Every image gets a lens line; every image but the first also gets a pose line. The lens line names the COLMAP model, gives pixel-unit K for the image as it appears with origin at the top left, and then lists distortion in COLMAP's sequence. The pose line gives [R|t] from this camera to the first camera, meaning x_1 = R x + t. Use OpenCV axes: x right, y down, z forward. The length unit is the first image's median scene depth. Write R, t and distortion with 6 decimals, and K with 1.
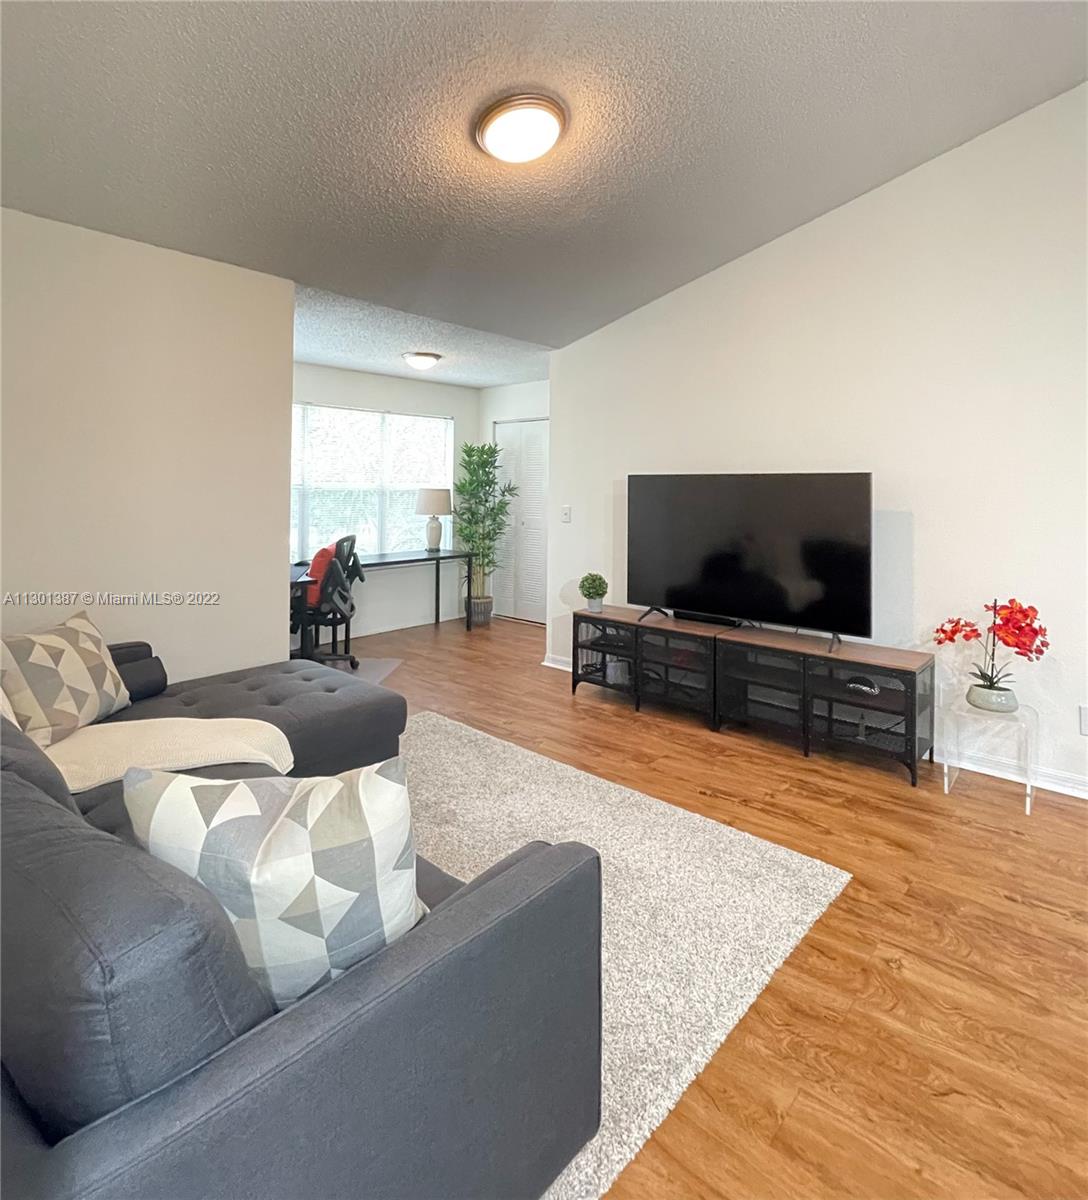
lens RADIAL K [[668.7, 0, 537.3], [0, 668.7, 473.9], [0, 0, 1]] dist [-0.003677, 0.003796]
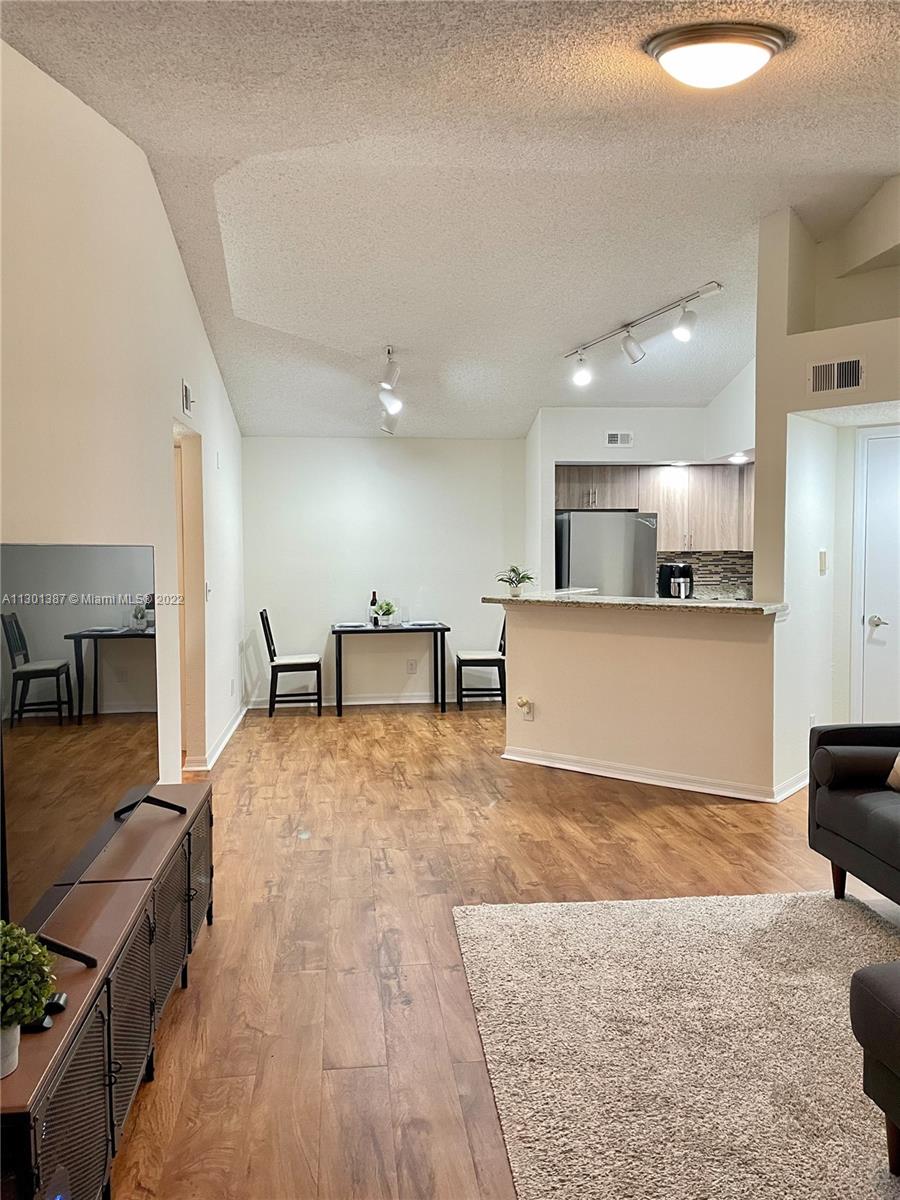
lens RADIAL K [[900.7, 0, 454.9], [0, 900.7, 598.7], [0, 0, 1]] dist [0.084767, -0.108221]
pose [[-0.753234, -0.039199, 0.656584, -0.419264], [-0.010930, 0.998831, 0.047092, 0.003244], [-0.657662, 0.028295, -0.752781, 1.719566]]
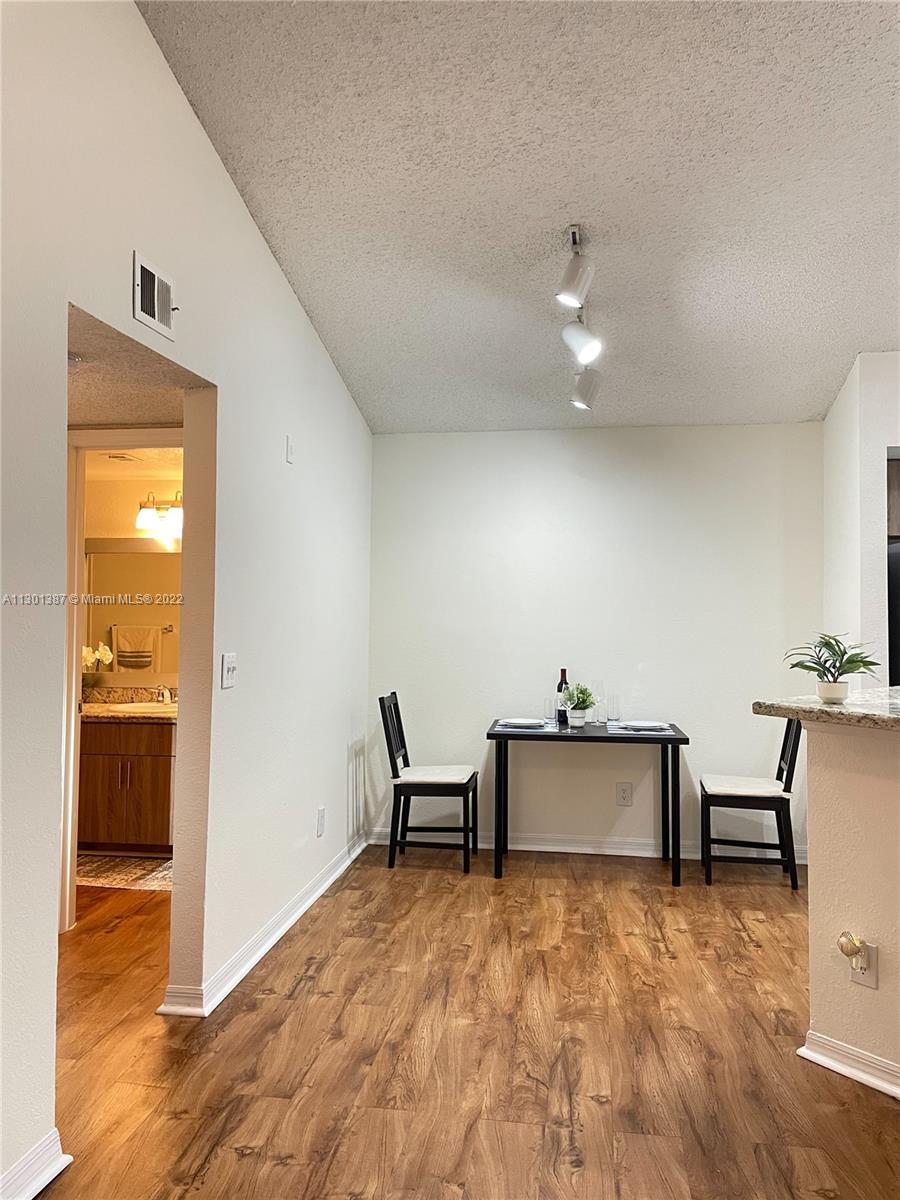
lens RADIAL K [[900.7, 0, 459.0], [0, 900.7, 582.9], [0, 0, 1]] dist [0.084767, -0.108221]
pose [[-0.554080, 0.013130, 0.832360, 0.247429], [-0.025942, 0.999118, -0.033030, 0.011193], [-0.832059, -0.039894, -0.553250, 0.935346]]
